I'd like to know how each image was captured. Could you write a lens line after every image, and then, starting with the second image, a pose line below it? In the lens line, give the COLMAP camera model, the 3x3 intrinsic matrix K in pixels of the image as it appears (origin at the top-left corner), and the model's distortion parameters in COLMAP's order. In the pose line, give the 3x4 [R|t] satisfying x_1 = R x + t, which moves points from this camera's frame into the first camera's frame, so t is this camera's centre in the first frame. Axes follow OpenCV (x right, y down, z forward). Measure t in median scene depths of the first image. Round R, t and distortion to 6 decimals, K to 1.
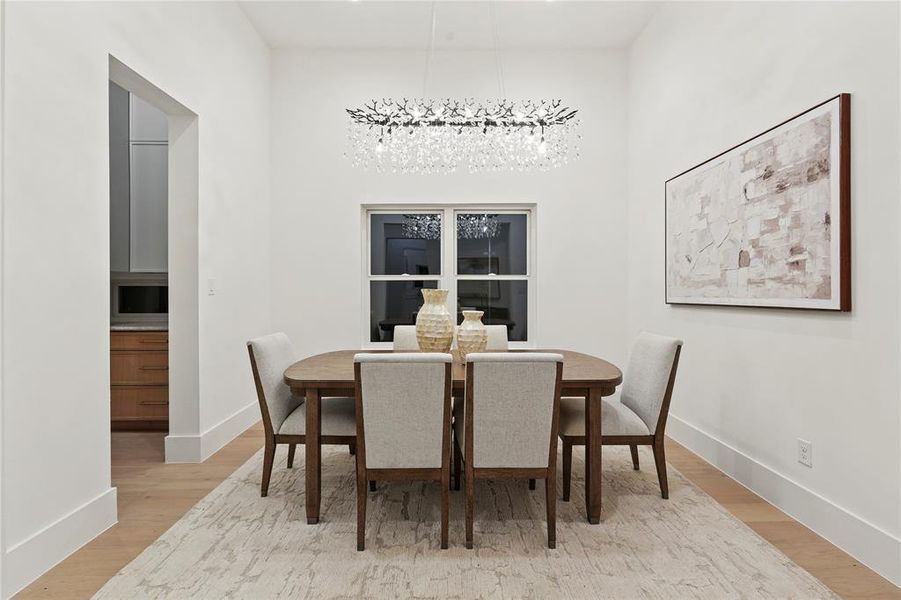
lens RADIAL K [[413.6, 0, 448.0], [0, 413.6, 296.0], [0, 0, 1]] dist [-0.003561, 0.002295]
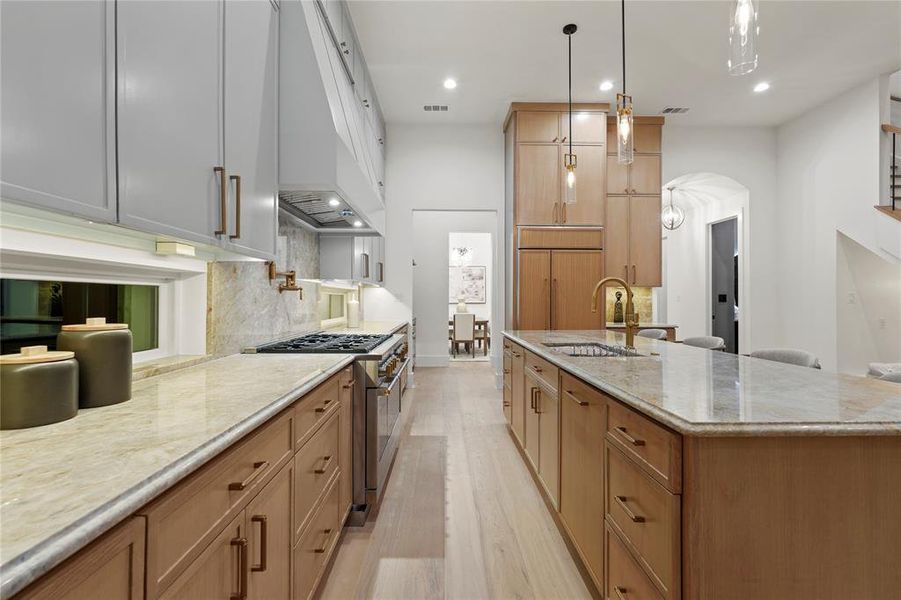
lens RADIAL K [[413.6, 0, 451.1], [0, 413.6, 297.3], [0, 0, 1]] dist [-0.003561, 0.002295]
pose [[-0.010542, 0.006951, 0.999920, -4.254837], [0.012890, 0.999894, -0.006815, -0.007715], [-0.999861, 0.012817, -0.010631, 1.324377]]
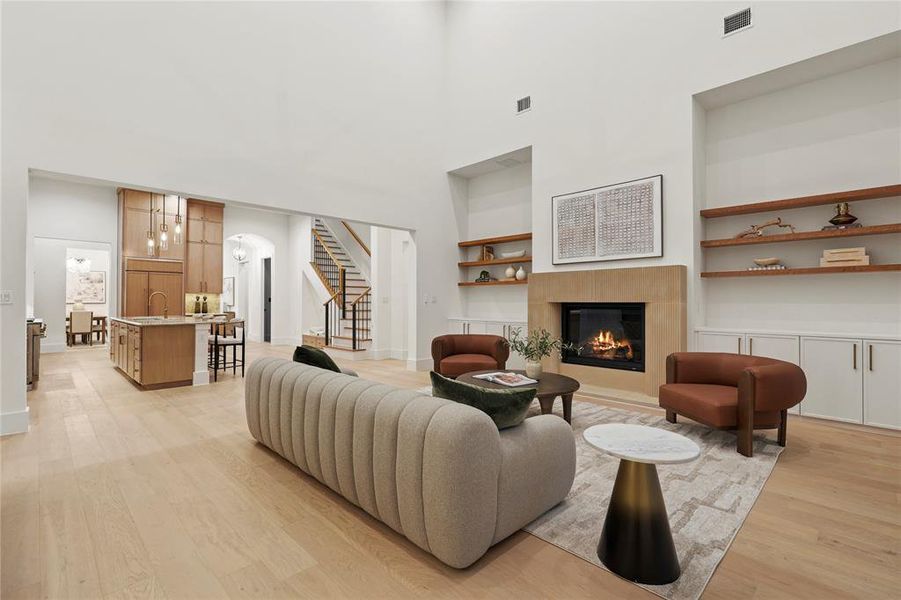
lens RADIAL K [[413.6, 0, 442.8], [0, 413.6, 297.3], [0, 0, 1]] dist [-0.003561, 0.002295]
pose [[-0.693583, 0.004913, 0.720359, -6.781094], [0.008720, 0.999961, 0.001576, -0.015629], [-0.720323, 0.007375, -0.693599, 1.469119]]
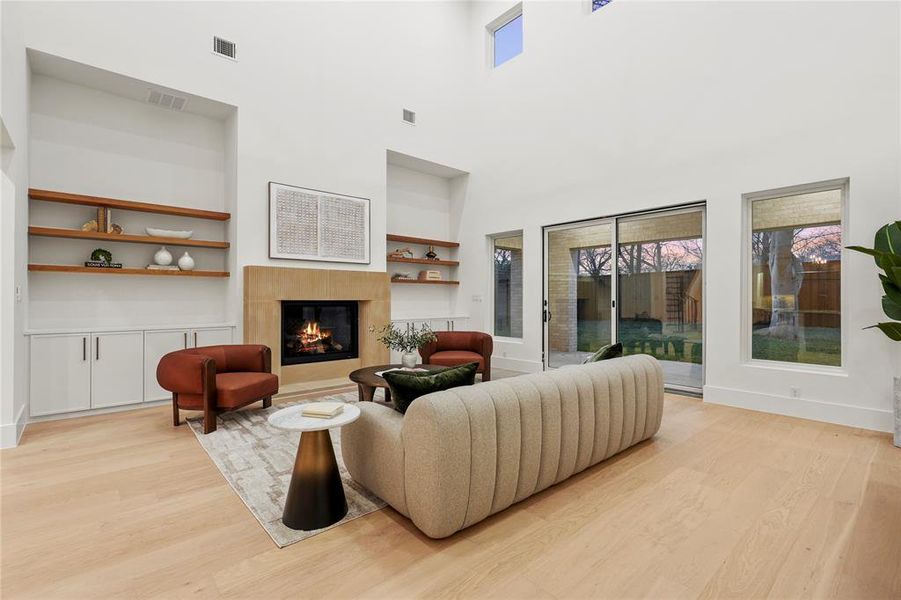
lens RADIAL K [[413.6, 0, 447.9], [0, 413.6, 301.2], [0, 0, 1]] dist [-0.003561, 0.002295]
pose [[-0.759528, 0.001211, -0.650474, -4.566073], [-0.012292, 0.999793, 0.016214, -0.018311], [0.650359, 0.020311, -0.759356, 1.582223]]
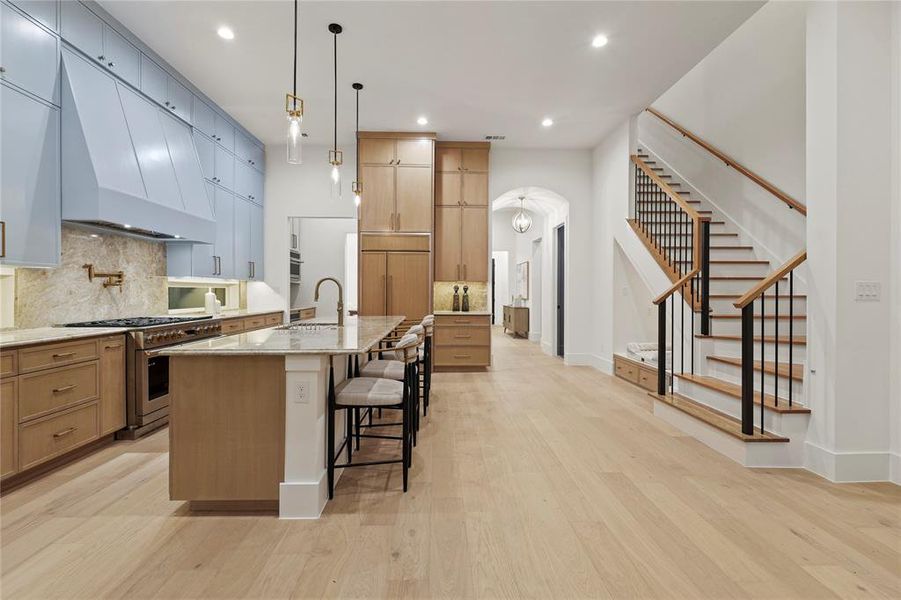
lens RADIAL K [[413.6, 0, 448.4], [0, 413.6, 293.8], [0, 0, 1]] dist [-0.003561, 0.002295]
pose [[-0.020492, -0.004223, 0.999781, -4.790786], [0.010424, 0.999936, 0.004438, -0.000855], [-0.999736, 0.010513, -0.020446, 0.412695]]
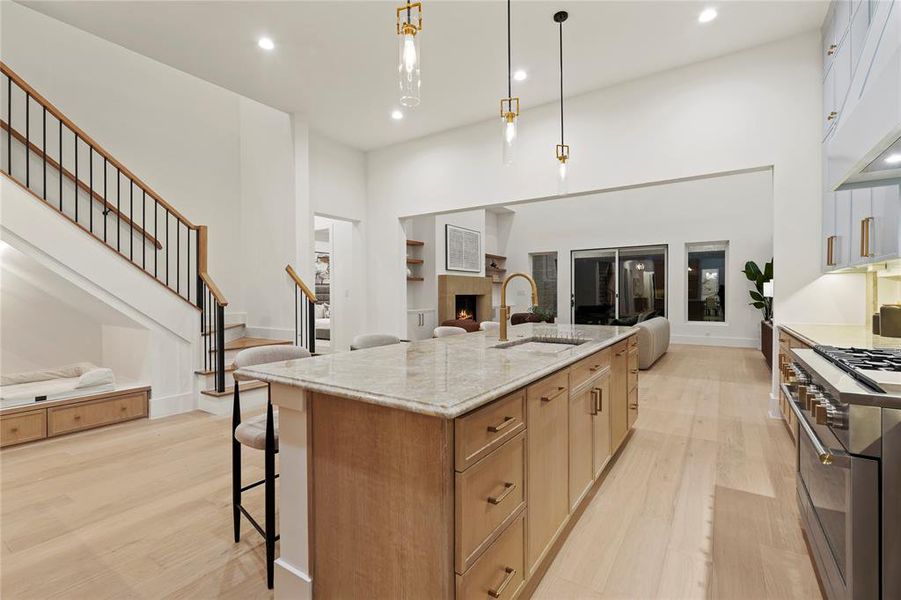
lens RADIAL K [[413.6, 0, 450.2], [0, 413.6, 297.5], [0, 0, 1]] dist [-0.003561, 0.002295]
pose [[-0.559373, 0.007835, -0.828879, -2.028942], [-0.007424, 0.999868, 0.014462, -0.006925], [0.828883, 0.014243, -0.559241, 1.360307]]
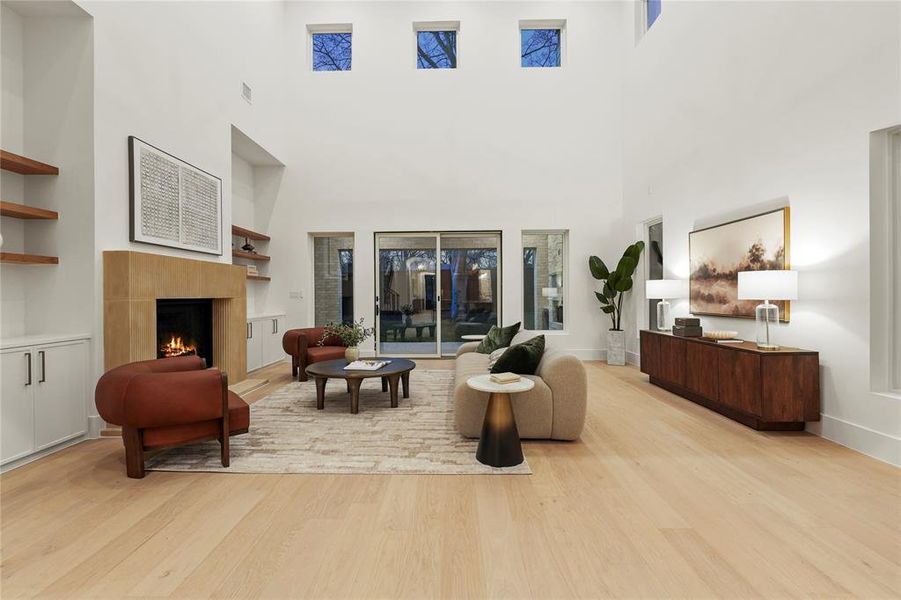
lens RADIAL K [[413.6, 0, 446.4], [0, 413.6, 298.7], [0, 0, 1]] dist [-0.003561, 0.002295]
pose [[-0.031525, 0.007356, -0.999476, -3.636700], [-0.008114, 0.999938, 0.007616, 0.001964], [0.999470, 0.008350, -0.031463, 0.465049]]
